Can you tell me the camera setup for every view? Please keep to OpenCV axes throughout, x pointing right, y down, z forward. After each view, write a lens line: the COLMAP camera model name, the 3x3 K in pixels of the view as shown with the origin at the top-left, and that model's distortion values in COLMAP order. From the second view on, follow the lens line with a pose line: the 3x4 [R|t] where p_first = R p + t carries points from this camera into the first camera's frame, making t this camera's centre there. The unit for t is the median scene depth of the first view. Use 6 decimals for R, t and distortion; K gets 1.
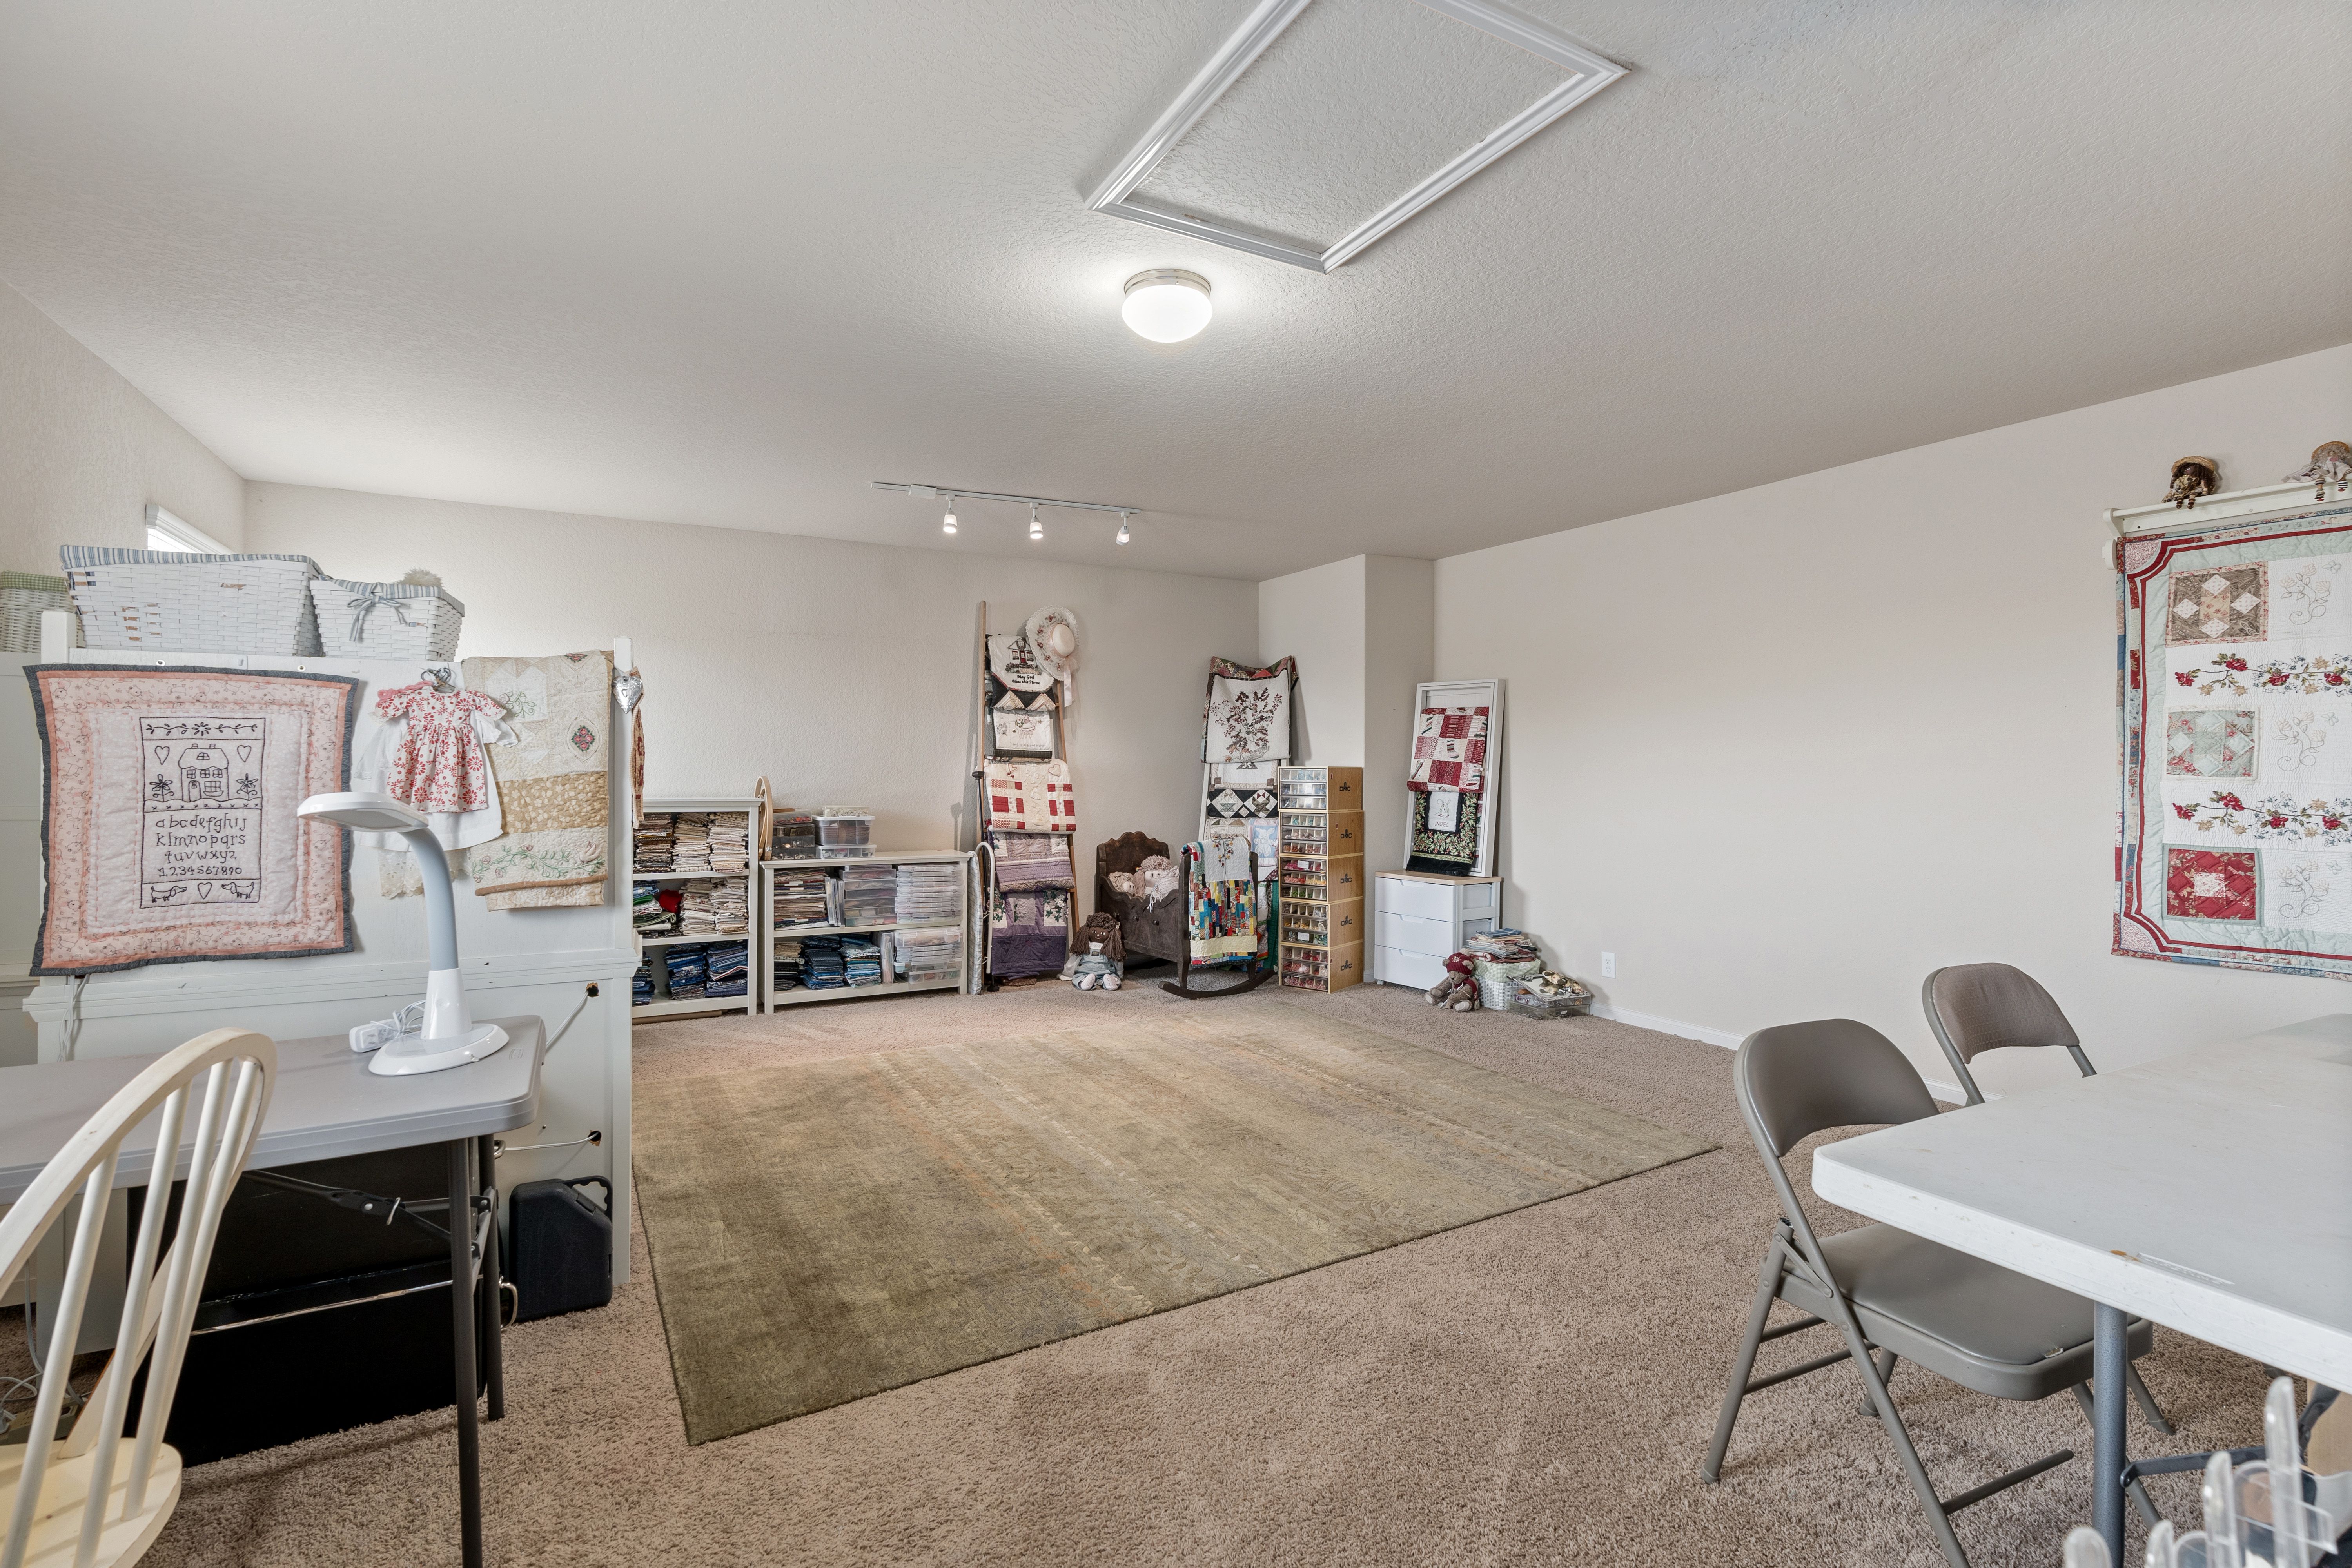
lens RADIAL K [[1069.0, 0, 1175.9], [0, 1069.0, 777.9], [0, 0, 1]] dist [-0.009256, 0.005105]
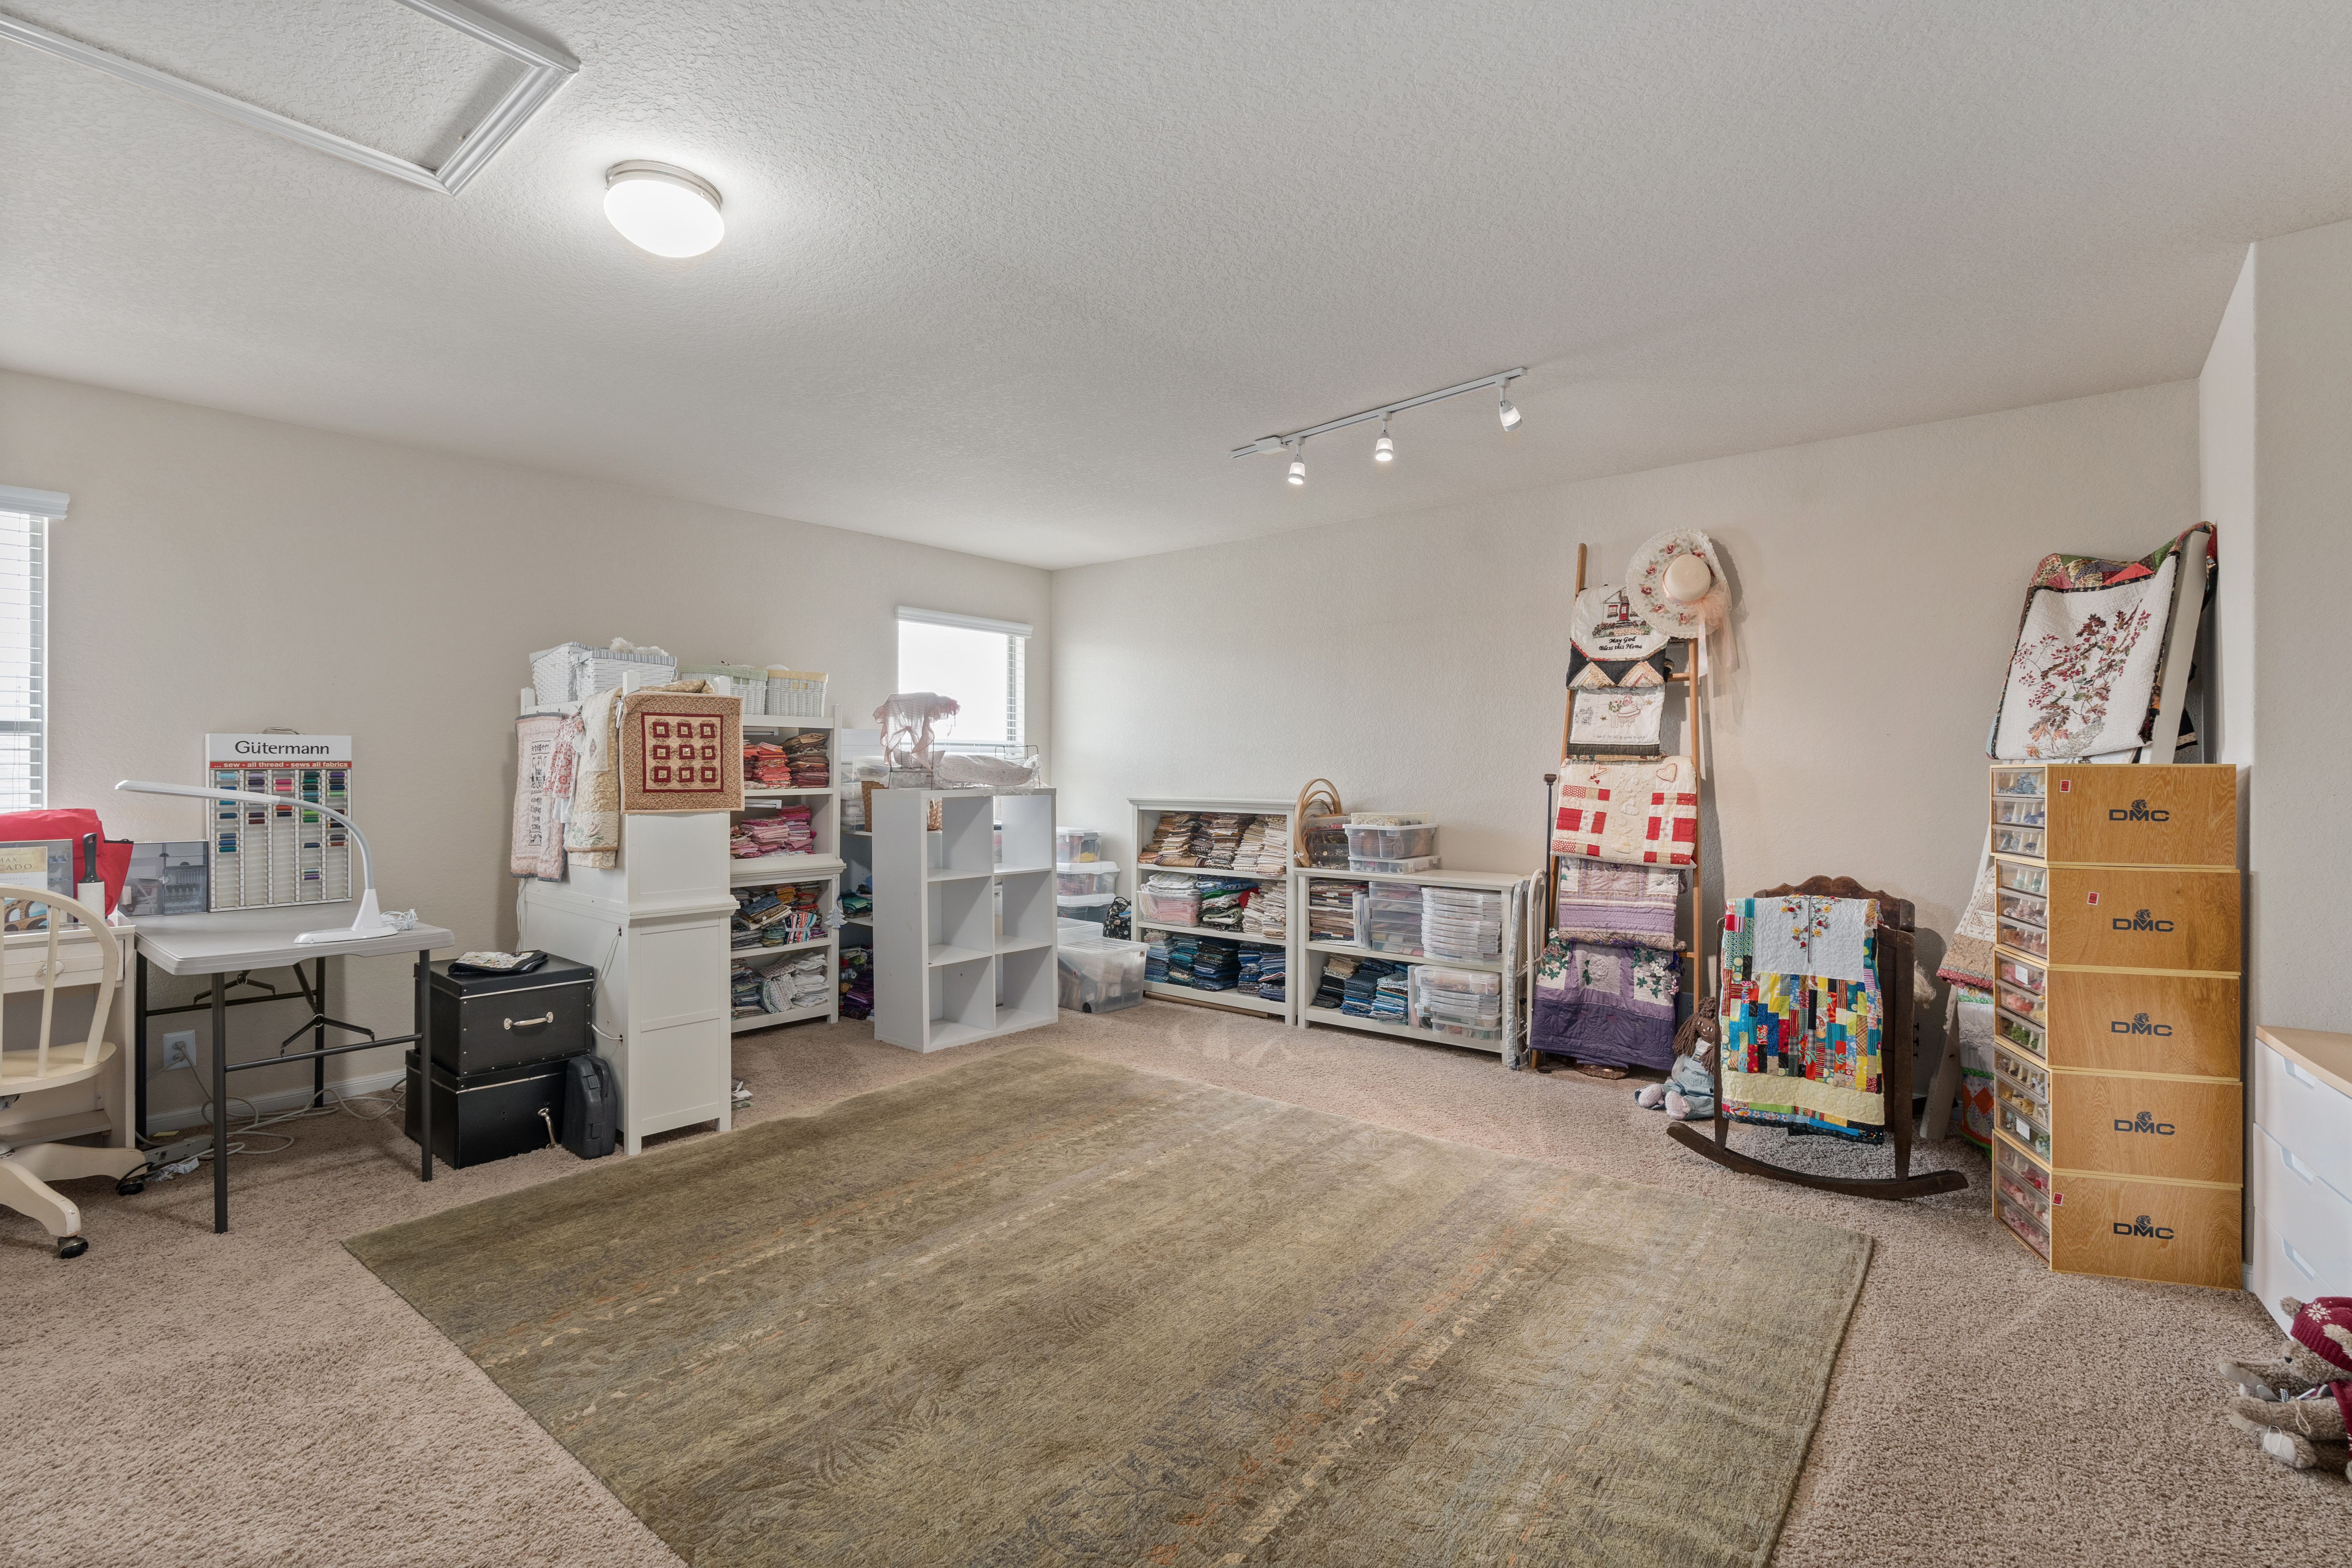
lens RADIAL K [[1069.0, 0, 1176.6], [0, 1069.0, 772.5], [0, 0, 1]] dist [-0.009256, 0.005105]
pose [[0.373909, -0.000622, -0.927465, 0.438523], [-0.009147, 0.999949, -0.004358, -0.001724], [0.927420, 0.010113, 0.373884, 0.510907]]
